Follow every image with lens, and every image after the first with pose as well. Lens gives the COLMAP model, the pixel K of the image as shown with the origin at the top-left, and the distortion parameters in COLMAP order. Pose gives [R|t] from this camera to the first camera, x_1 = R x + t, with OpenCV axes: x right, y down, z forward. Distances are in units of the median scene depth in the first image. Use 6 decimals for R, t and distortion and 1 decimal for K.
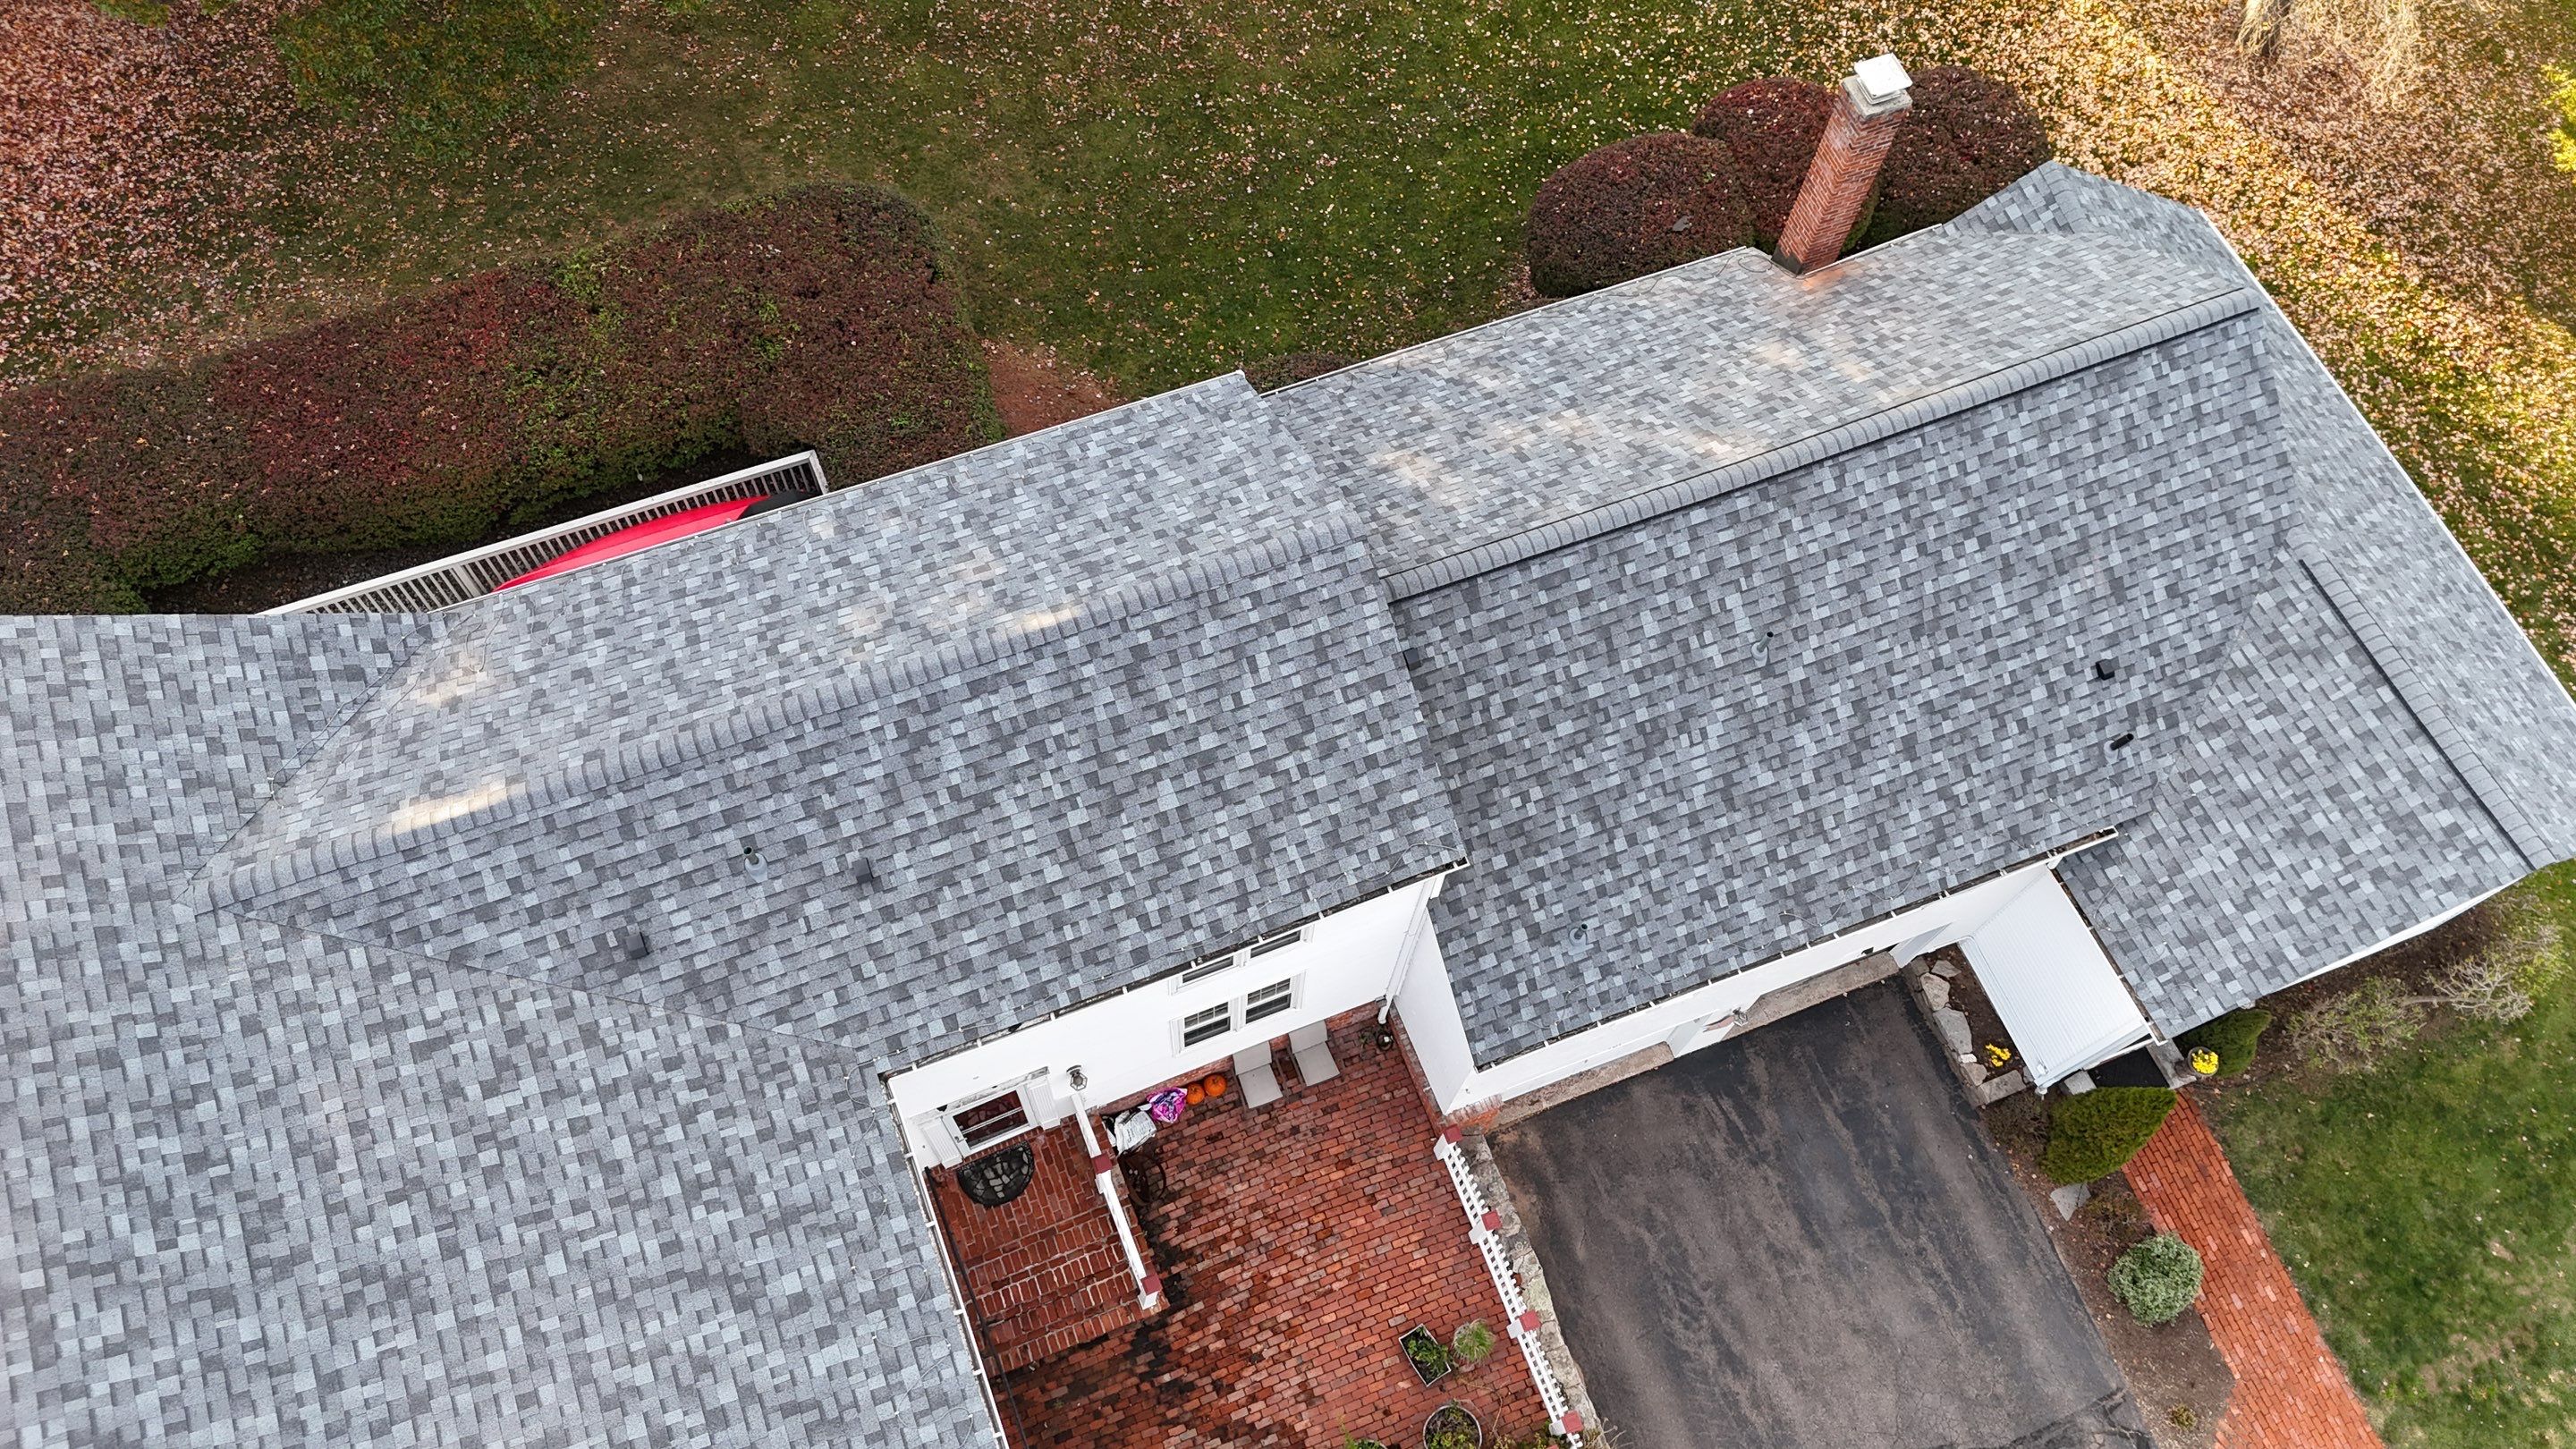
lens RADIAL K [[1885.5, 0, 1293.3], [0, 1885.5, 716.0], [0, 0, 1]] dist [0.077432, -0.074073]
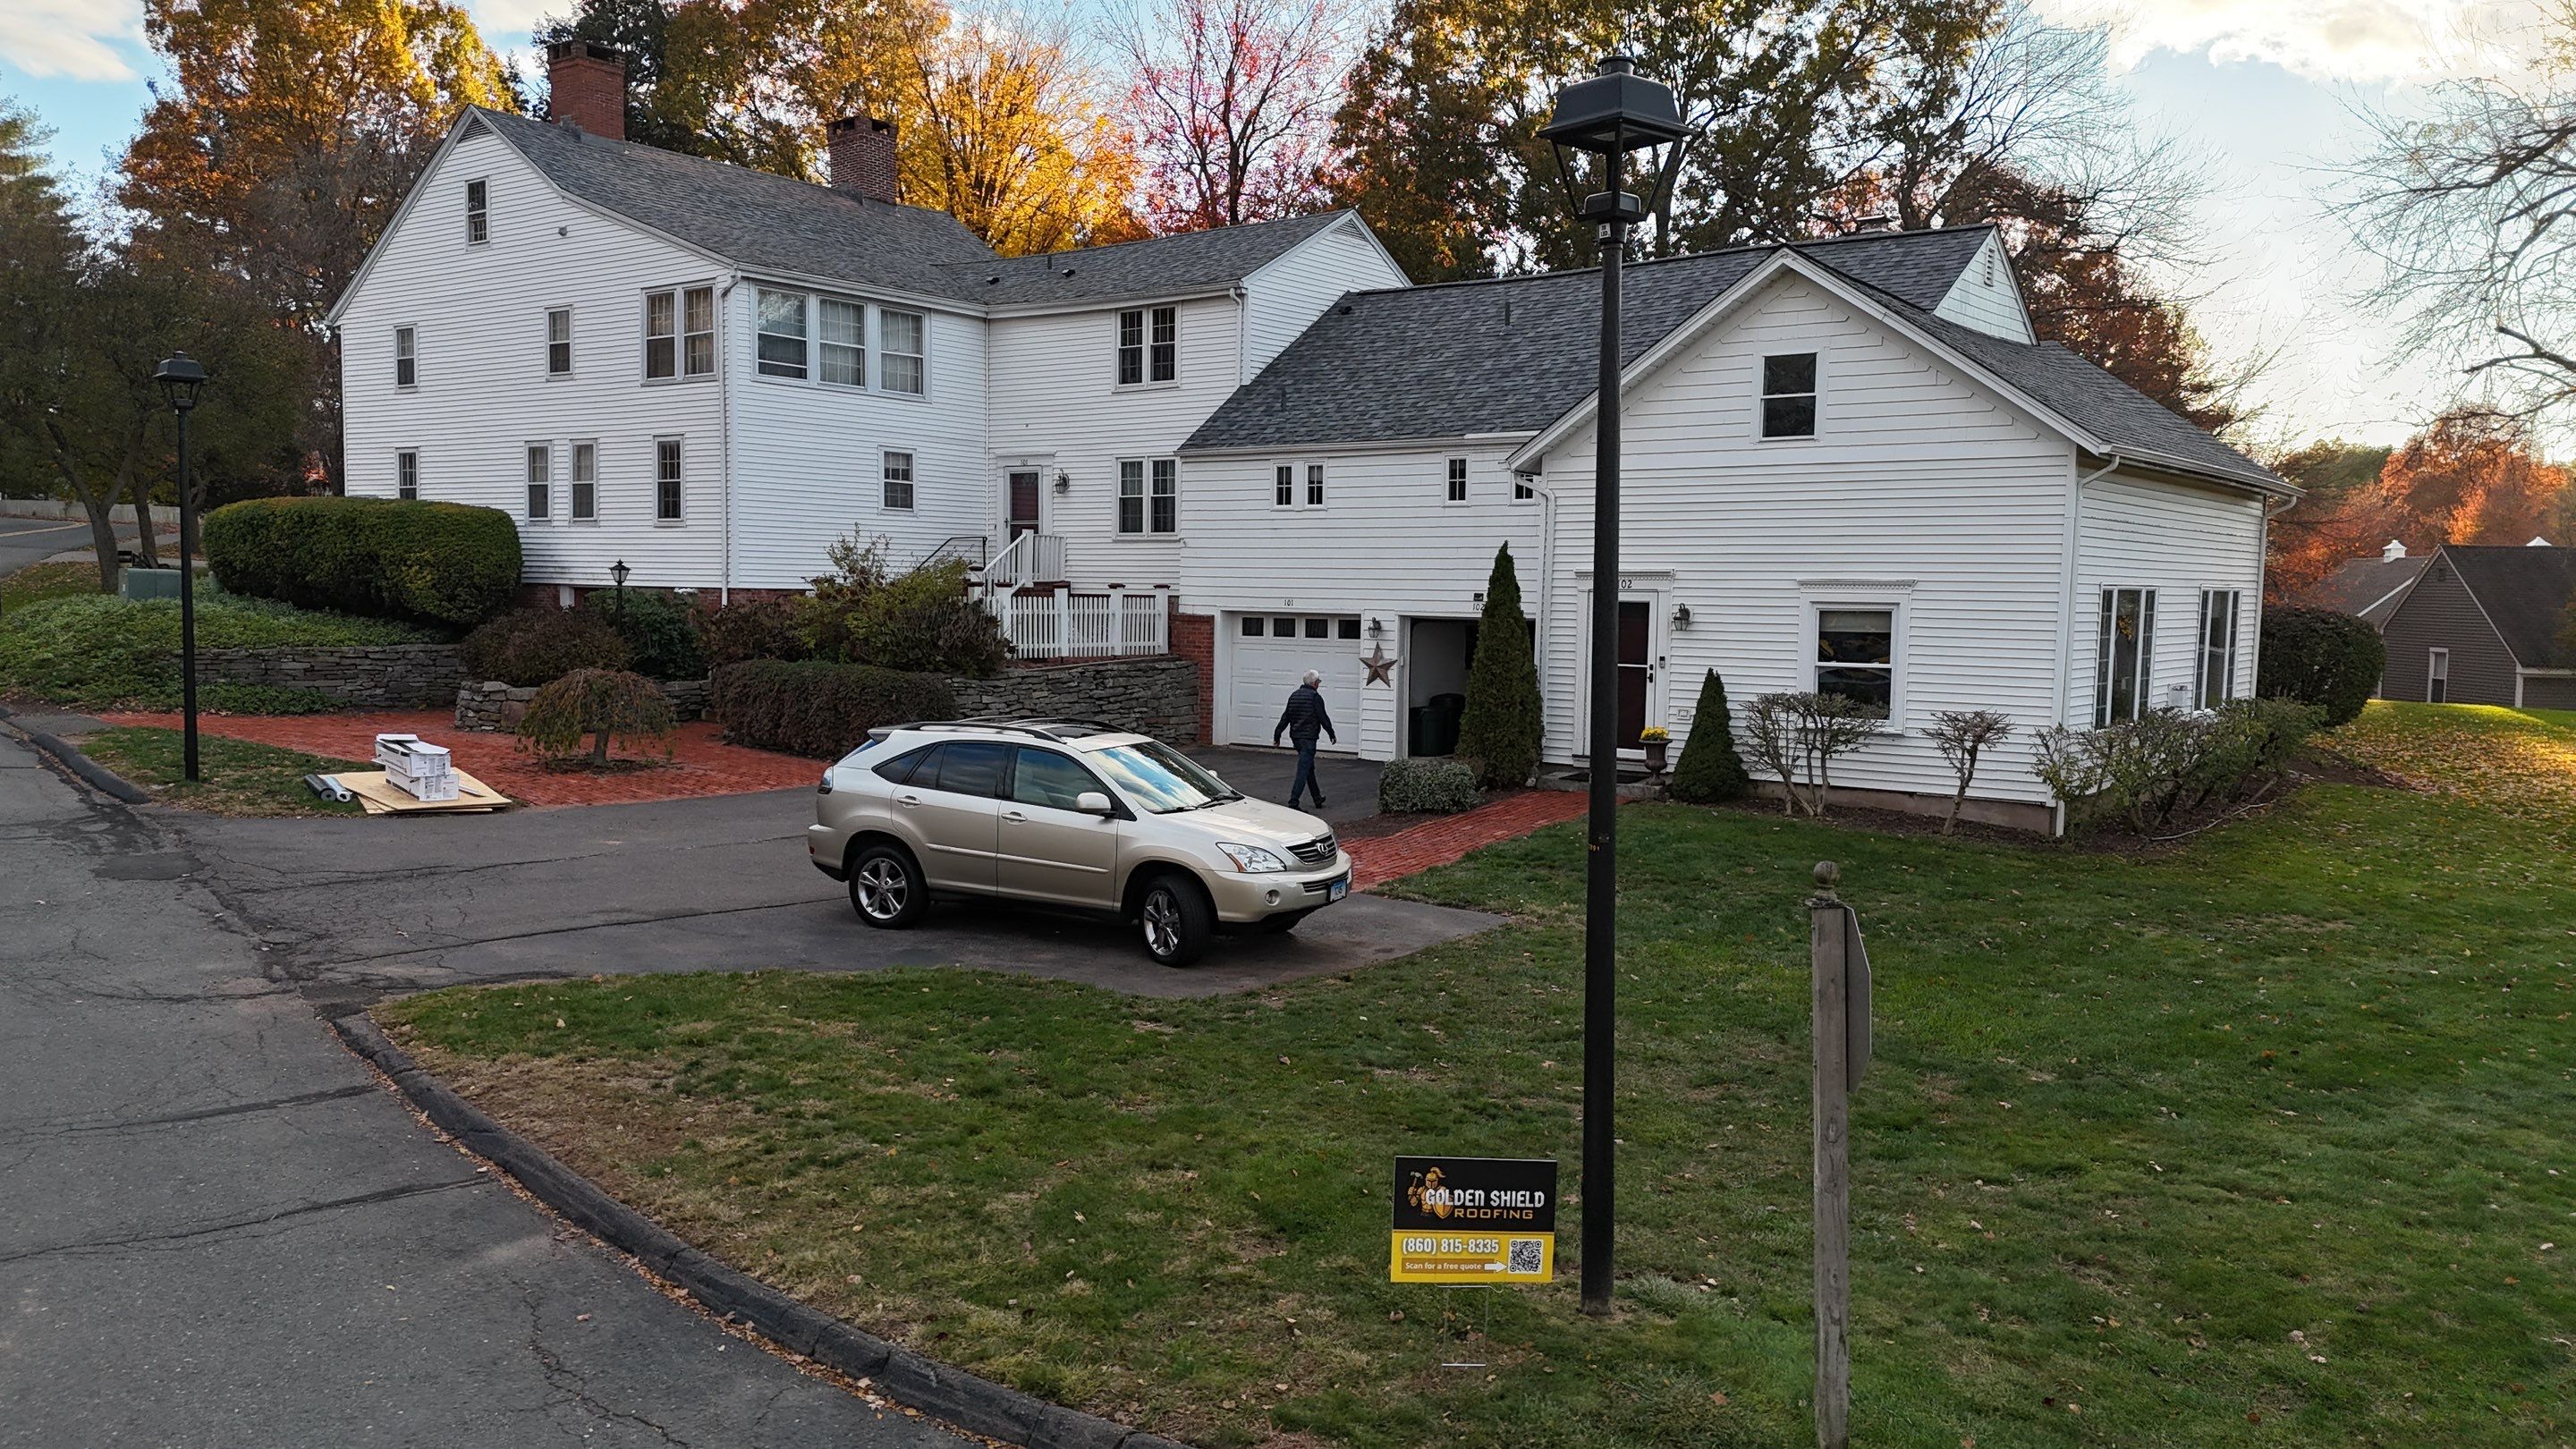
lens RADIAL K [[1885.5, 0, 1296.5], [0, 1885.5, 735.7], [0, 0, 1]] dist [0.077432, -0.074073]
pose [[0.509791, 0.034637, -0.859601, 1.353213], [-0.775854, 0.450224, -0.441983, 0.826129], [0.371704, 0.892244, 0.256393, 0.825166]]
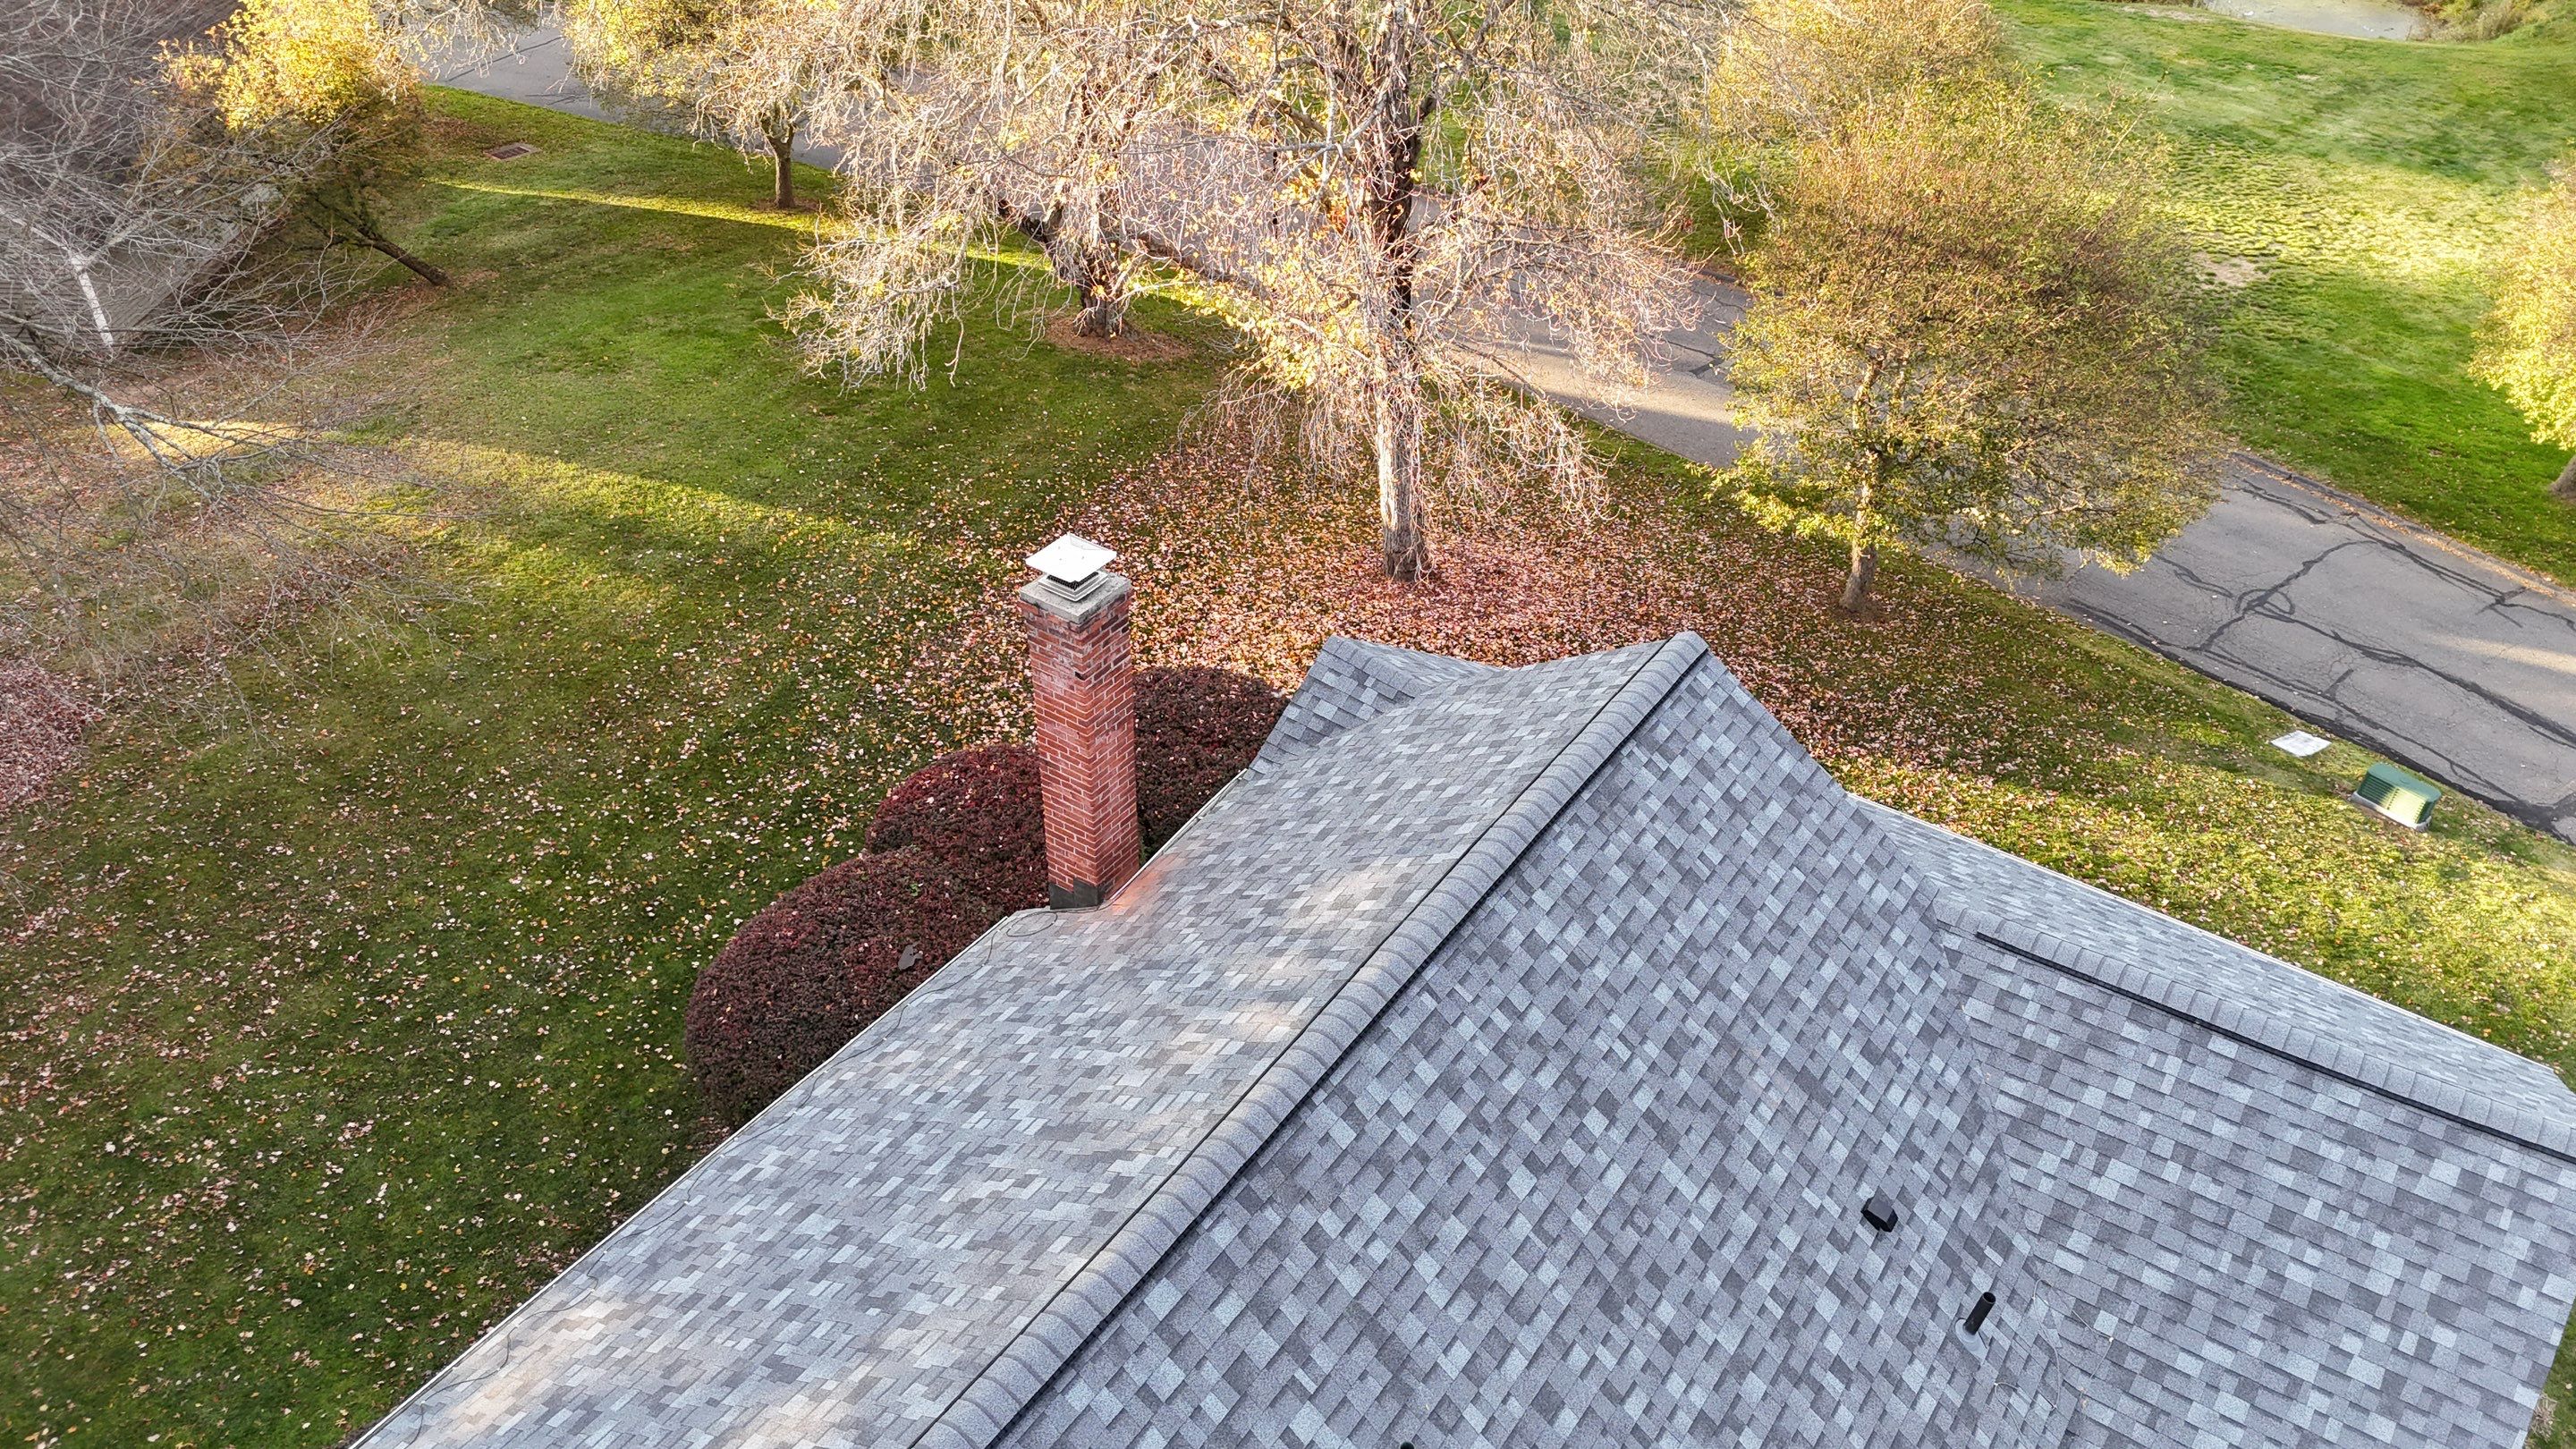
lens RADIAL K [[1885.5, 0, 1288.8], [0, 1885.5, 713.4], [0, 0, 1]] dist [0.077432, -0.074073]
pose [[0.834276, -0.350760, 0.425383, 0.081013], [0.506680, 0.791966, -0.340683, -0.039389], [-0.217392, 0.499756, 0.838442, 0.479975]]
